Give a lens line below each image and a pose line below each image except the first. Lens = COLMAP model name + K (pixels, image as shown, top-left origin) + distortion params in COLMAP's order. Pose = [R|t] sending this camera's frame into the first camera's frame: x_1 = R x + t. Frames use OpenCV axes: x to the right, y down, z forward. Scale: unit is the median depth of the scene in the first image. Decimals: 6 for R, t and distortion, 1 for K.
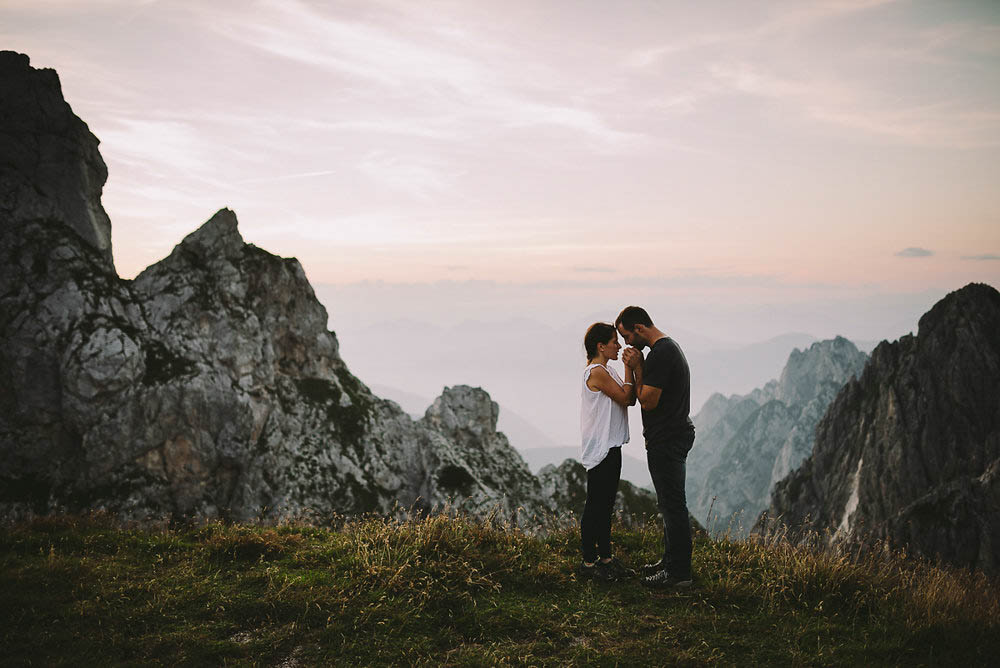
lens RADIAL K [[939.5, 0, 495.7], [0, 939.5, 337.8], [0, 0, 1]] dist [-0.034982, 0.000000]
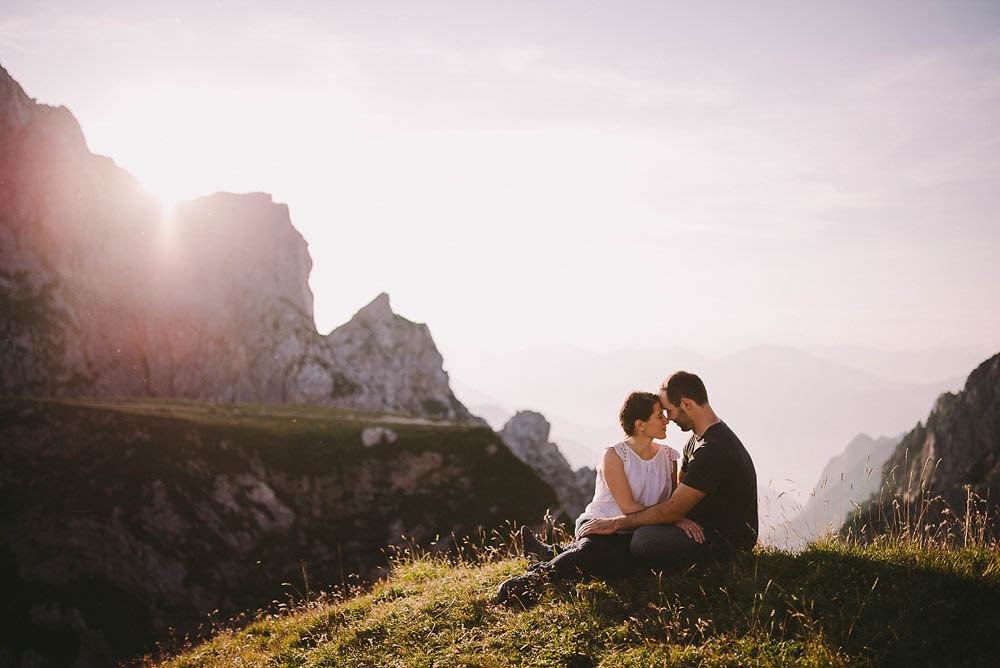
lens RADIAL K [[939.5, 0, 497.4], [0, 939.5, 333.9], [0, 0, 1]] dist [-0.034982, 0.000000]
pose [[0.986216, 0.040738, -0.160370, 0.169384], [-0.045953, 0.998524, -0.028940, -0.027778], [0.158955, 0.035911, 0.986633, -0.571139]]
